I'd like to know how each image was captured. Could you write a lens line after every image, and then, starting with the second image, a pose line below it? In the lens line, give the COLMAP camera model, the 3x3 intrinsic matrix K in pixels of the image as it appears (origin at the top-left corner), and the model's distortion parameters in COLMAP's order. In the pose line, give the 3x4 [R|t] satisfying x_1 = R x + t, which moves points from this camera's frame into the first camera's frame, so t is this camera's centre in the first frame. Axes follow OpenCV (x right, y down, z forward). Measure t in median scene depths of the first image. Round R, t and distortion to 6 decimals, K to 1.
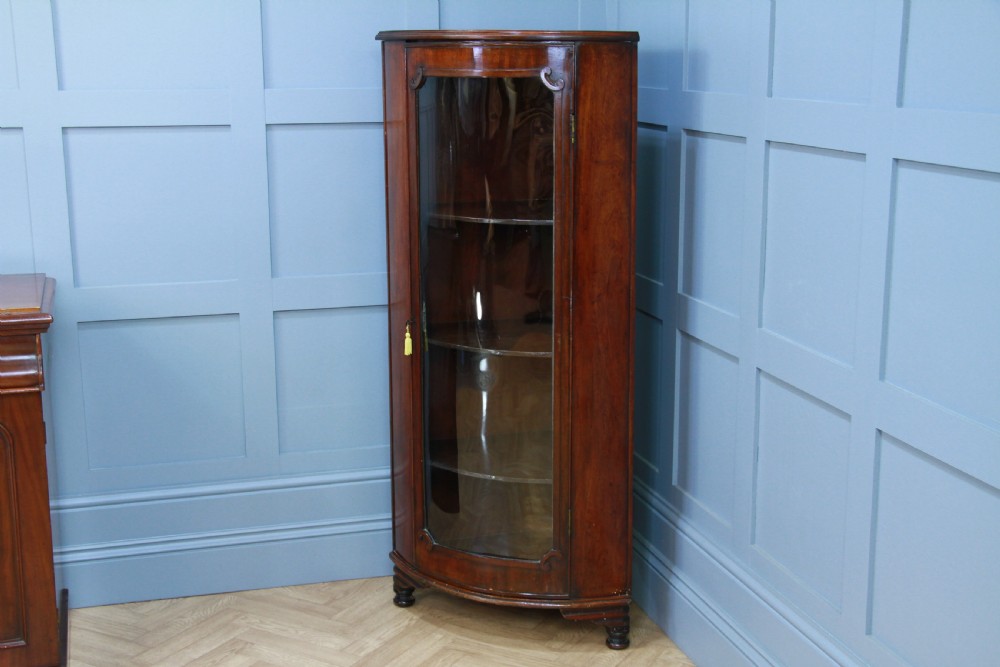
lens RADIAL K [[1344.0, 0, 516.8], [0, 1344.0, 350.7], [0, 0, 1]] dist [0.023133, 0.007012]
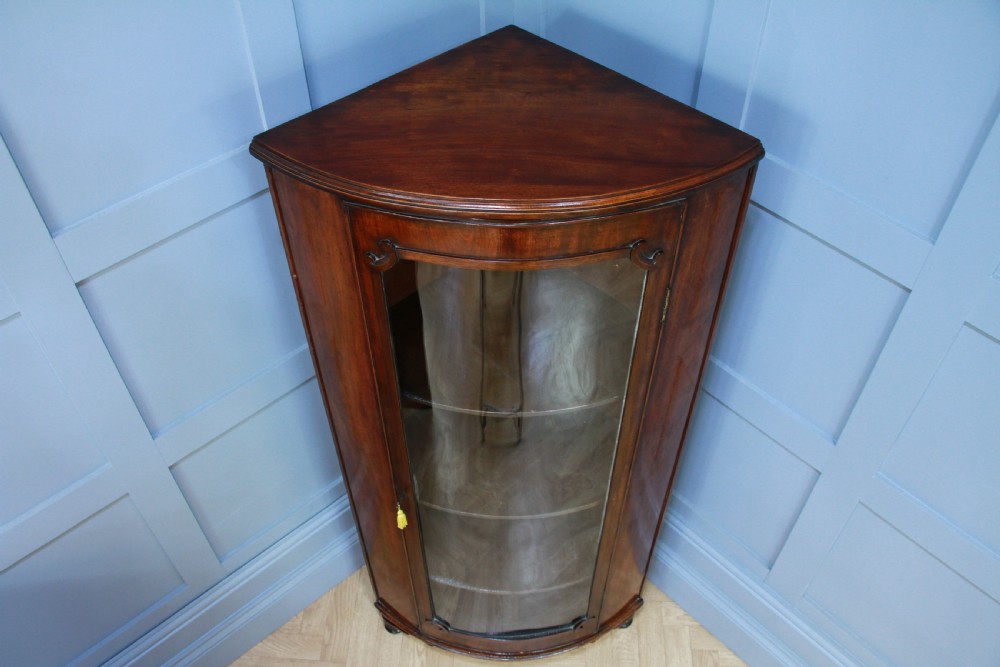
lens RADIAL K [[811.6, 0, 500.0], [0, 811.6, 333.5], [0, 0, 1]] dist [-0.147825, 0.003802]
pose [[0.897818, -0.318220, 0.304398, -0.142773], [0.097048, 0.817223, 0.568092, -0.362690], [-0.429539, -0.480502, 0.764600, 0.709218]]
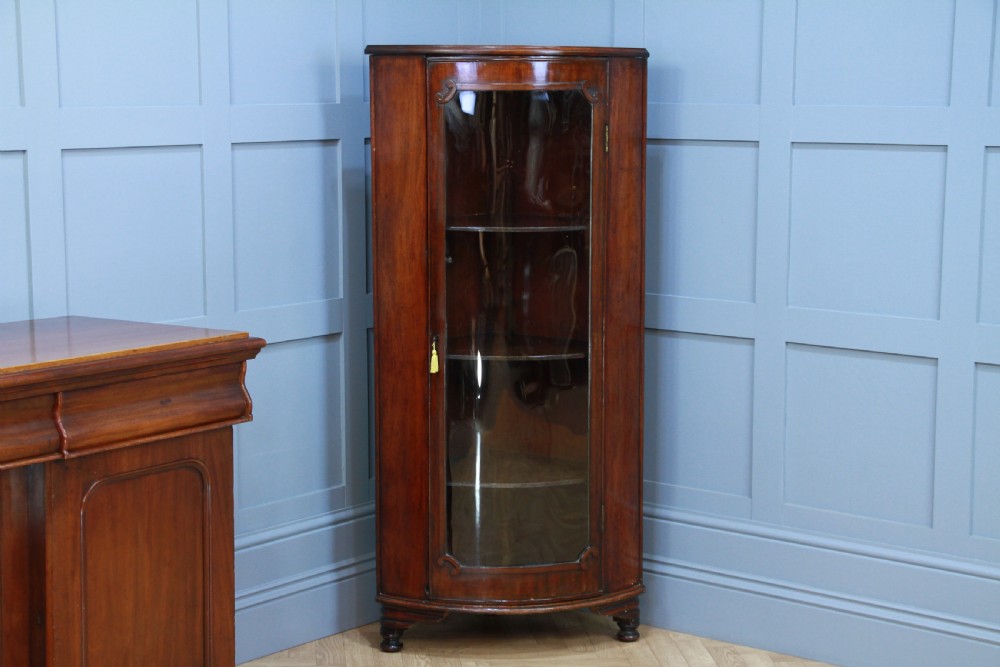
lens RADIAL K [[1896.1, 0, 499.8], [0, 1896.1, 347.7], [0, 0, 1]] dist [0.185445, 0.072935]
pose [[0.820762, -0.077955, 0.565926, -0.862541], [0.121585, 0.991786, -0.039719, 0.048060], [-0.558181, 0.101408, 0.823499, -0.173284]]
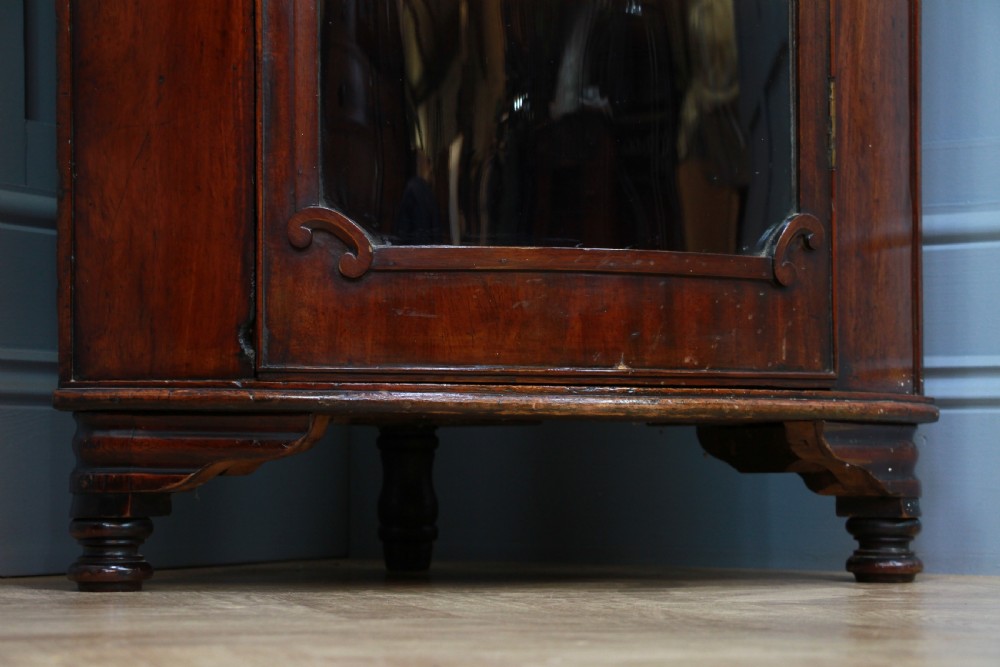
lens RADIAL K [[2275.7, 0, 500.0], [0, 2275.7, 333.5], [0, 0, 1]] dist [0.314757, 0.163466]
pose [[0.725618, 0.032182, 0.687345, -0.386646], [0.149919, 0.967515, -0.203567, 0.277547], [-0.671568, 0.250758, 0.697221, 0.715020]]
